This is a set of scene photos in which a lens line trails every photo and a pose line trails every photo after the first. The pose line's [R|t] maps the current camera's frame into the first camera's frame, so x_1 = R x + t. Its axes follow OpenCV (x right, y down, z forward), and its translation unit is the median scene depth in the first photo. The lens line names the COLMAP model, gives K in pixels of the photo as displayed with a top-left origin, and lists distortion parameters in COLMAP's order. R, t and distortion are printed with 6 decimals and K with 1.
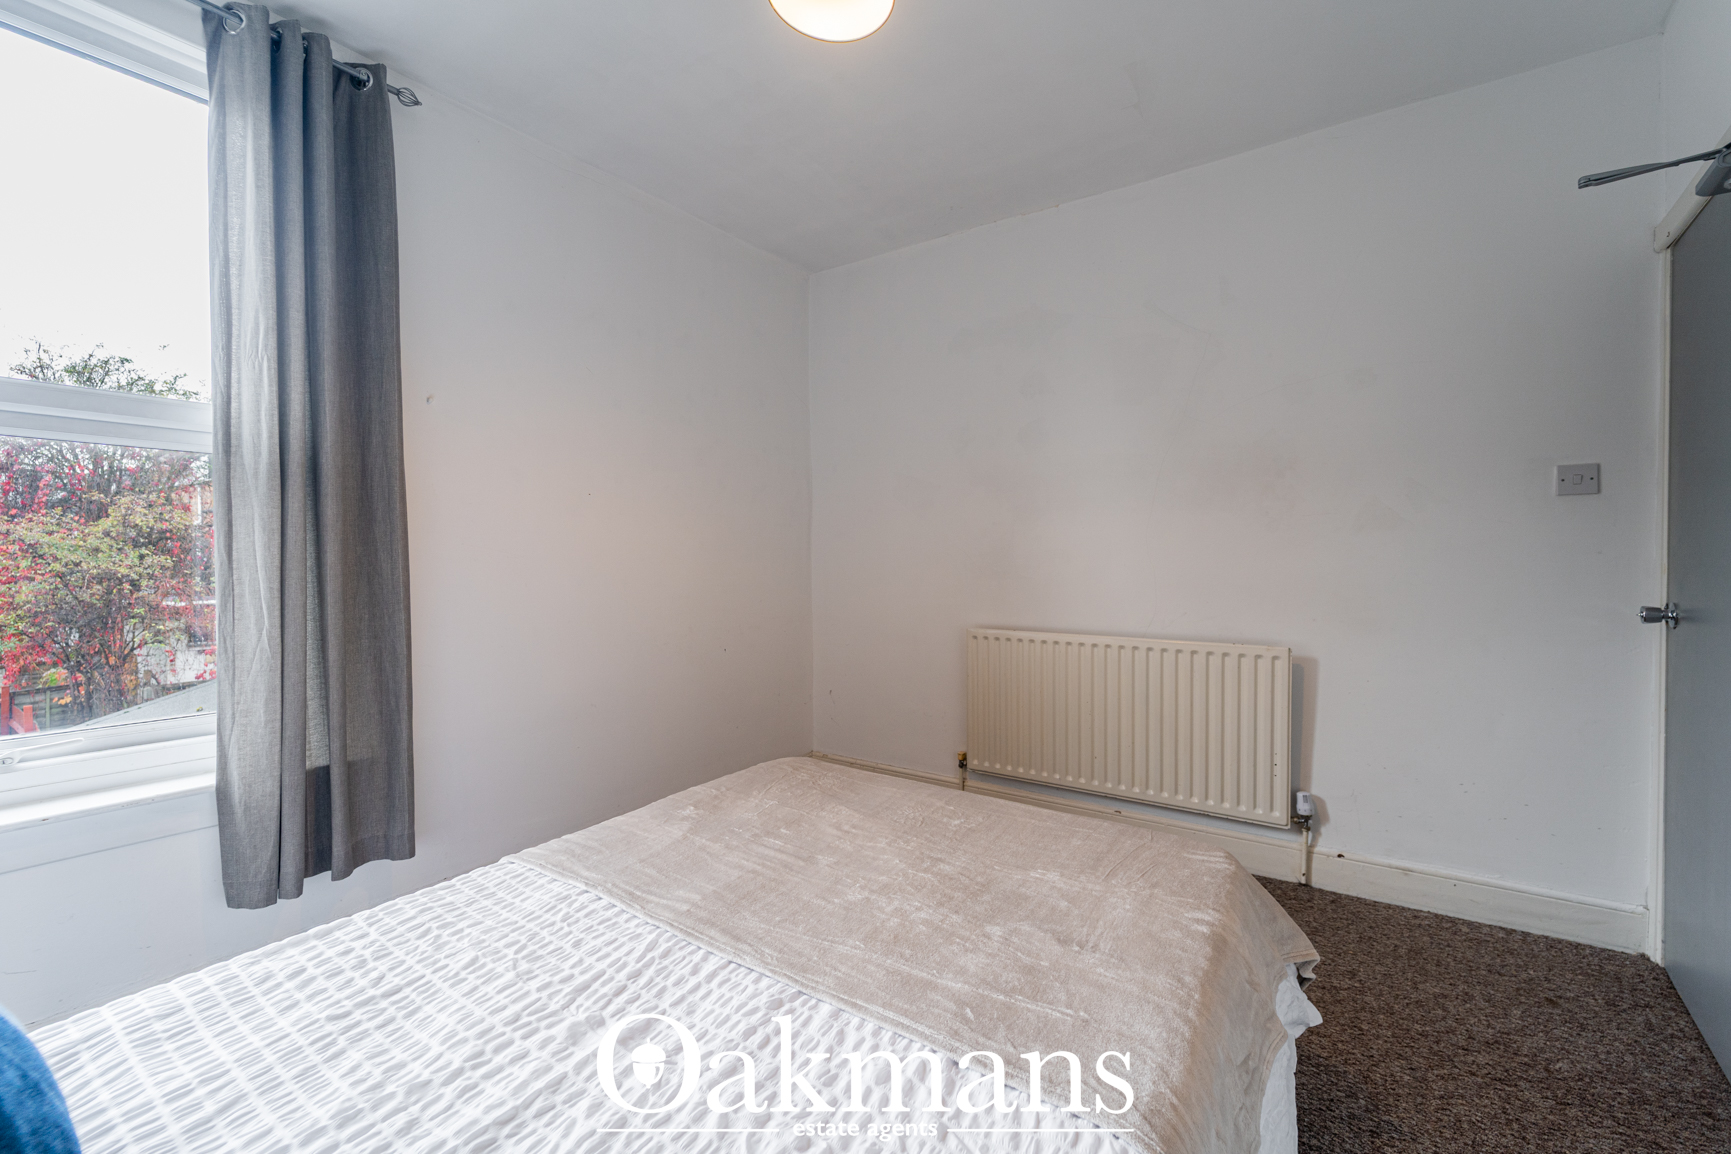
lens RADIAL K [[693.6, 0, 866.2], [0, 693.6, 565.5], [0, 0, 1]] dist [0.000347, 0.000058]
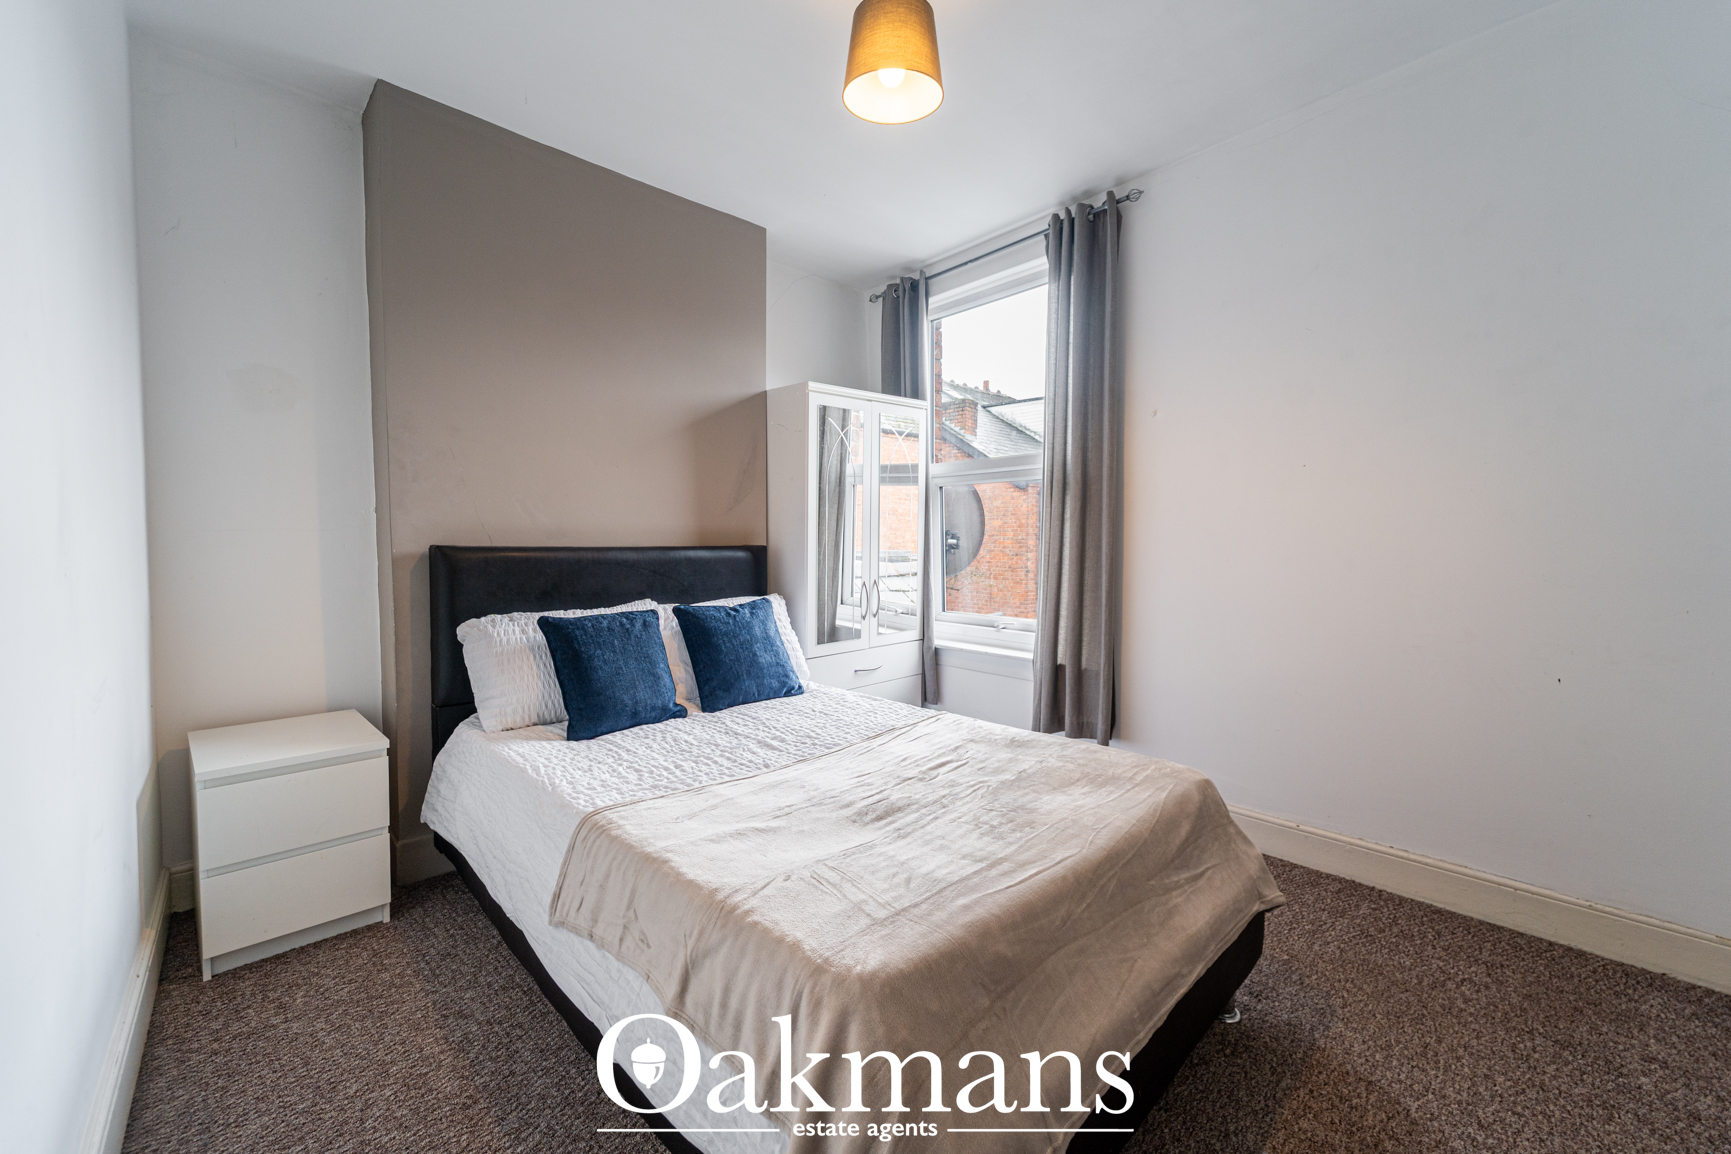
lens RADIAL K [[693.6, 0, 866.2], [0, 693.6, 565.5], [0, 0, 1]] dist [0.000347, 0.000058]
pose [[-0.227920, 0.033736, -0.973095, 0.889972], [-0.002889, 0.999372, 0.035324, -0.000197], [0.973676, 0.010862, -0.227679, 0.903363]]
